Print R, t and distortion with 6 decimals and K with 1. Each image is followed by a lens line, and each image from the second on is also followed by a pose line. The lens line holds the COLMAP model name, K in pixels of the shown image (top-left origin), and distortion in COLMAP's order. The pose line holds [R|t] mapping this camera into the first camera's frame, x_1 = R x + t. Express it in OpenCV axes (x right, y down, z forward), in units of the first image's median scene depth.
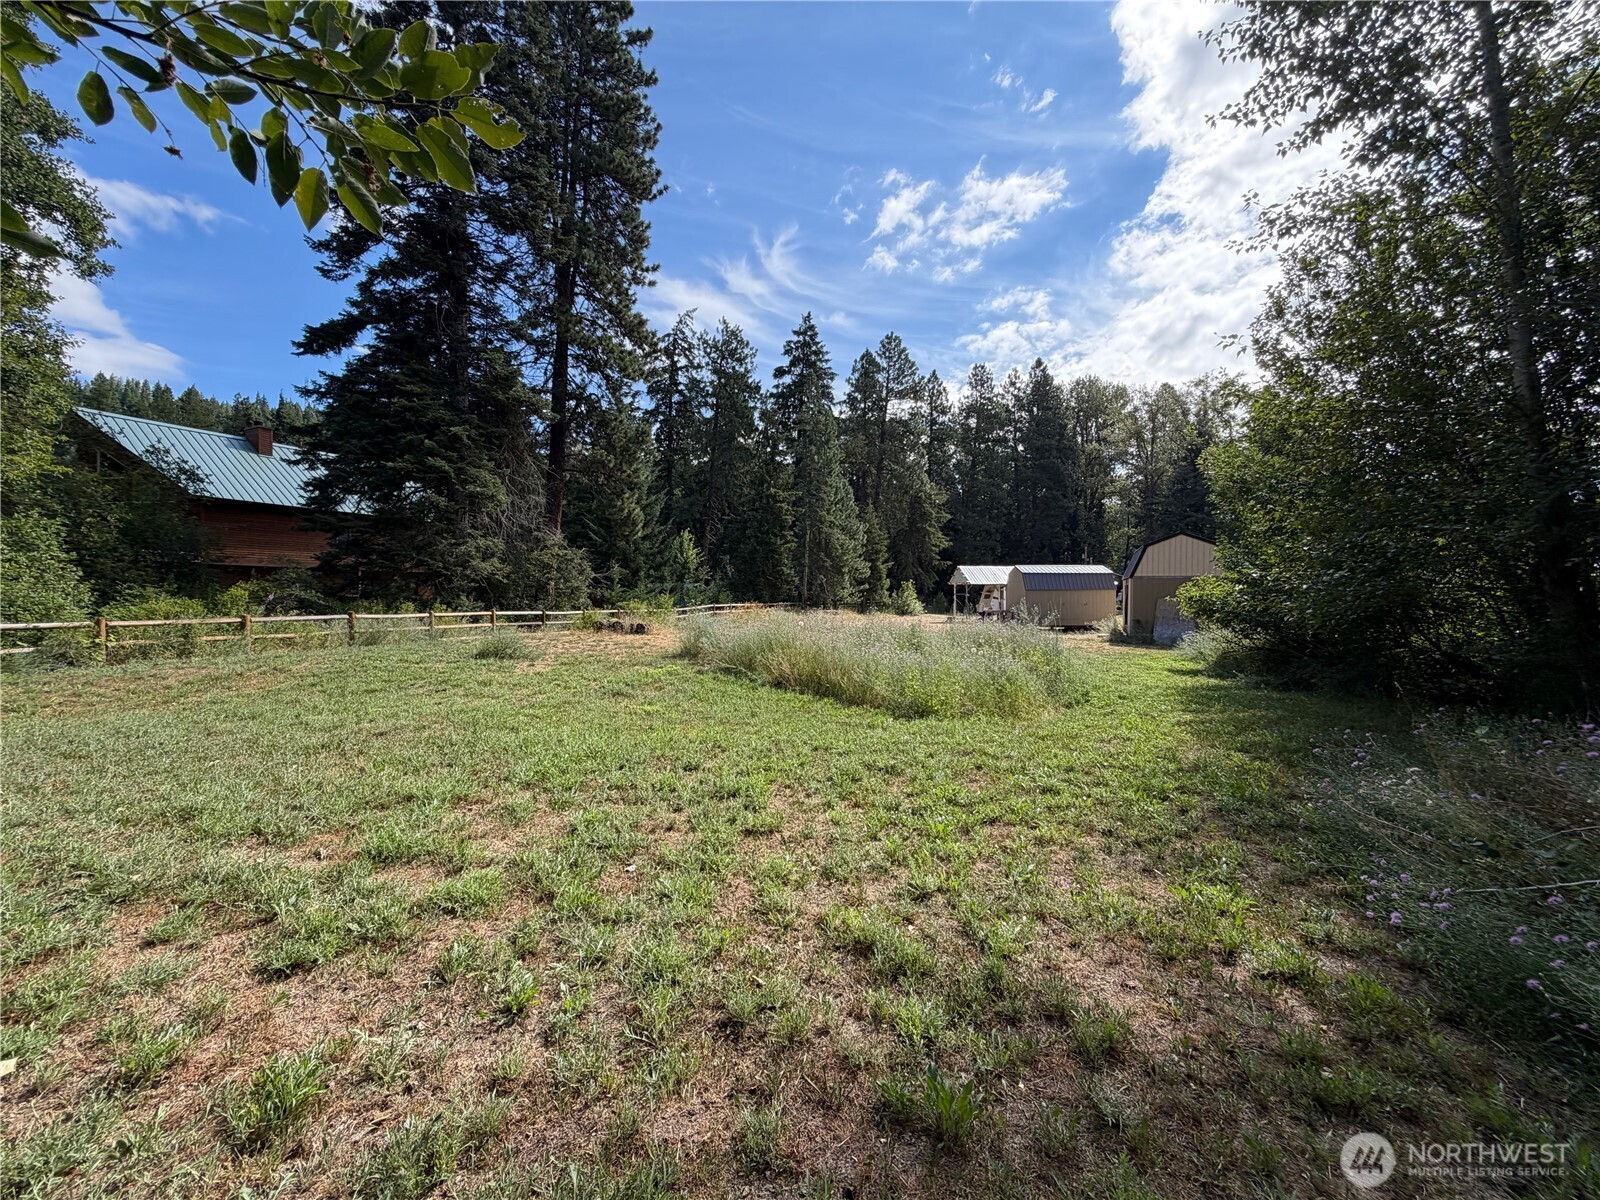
lens RADIAL K [[633.7, 0, 796.3], [0, 633.7, 607.4], [0, 0, 1]] dist [-0.002112, -0.000112]
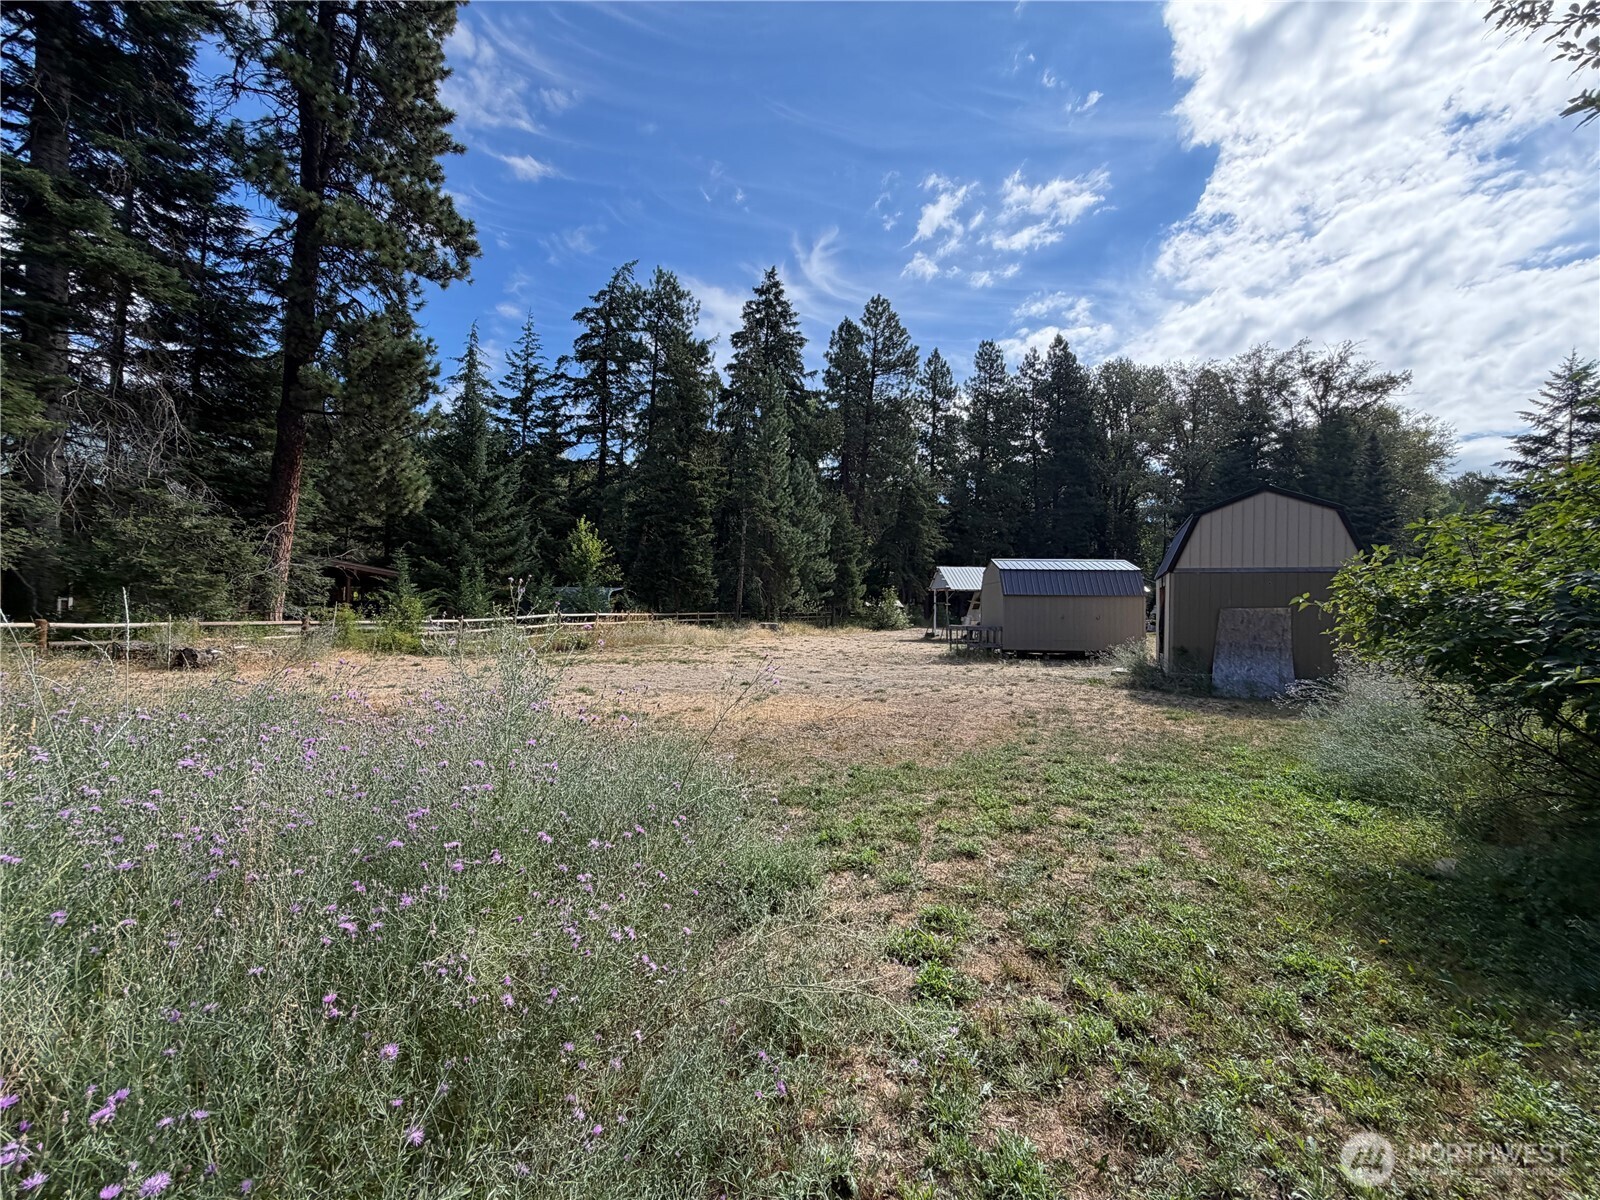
lens RADIAL K [[633.7, 0, 790.7], [0, 633.7, 613.6], [0, 0, 1]] dist [-0.002112, -0.000112]
pose [[0.998215, 0.020918, -0.055938, 0.087802], [-0.020964, 0.999780, -0.000243, -0.003088], [0.055921, 0.001415, 0.998434, 0.139623]]
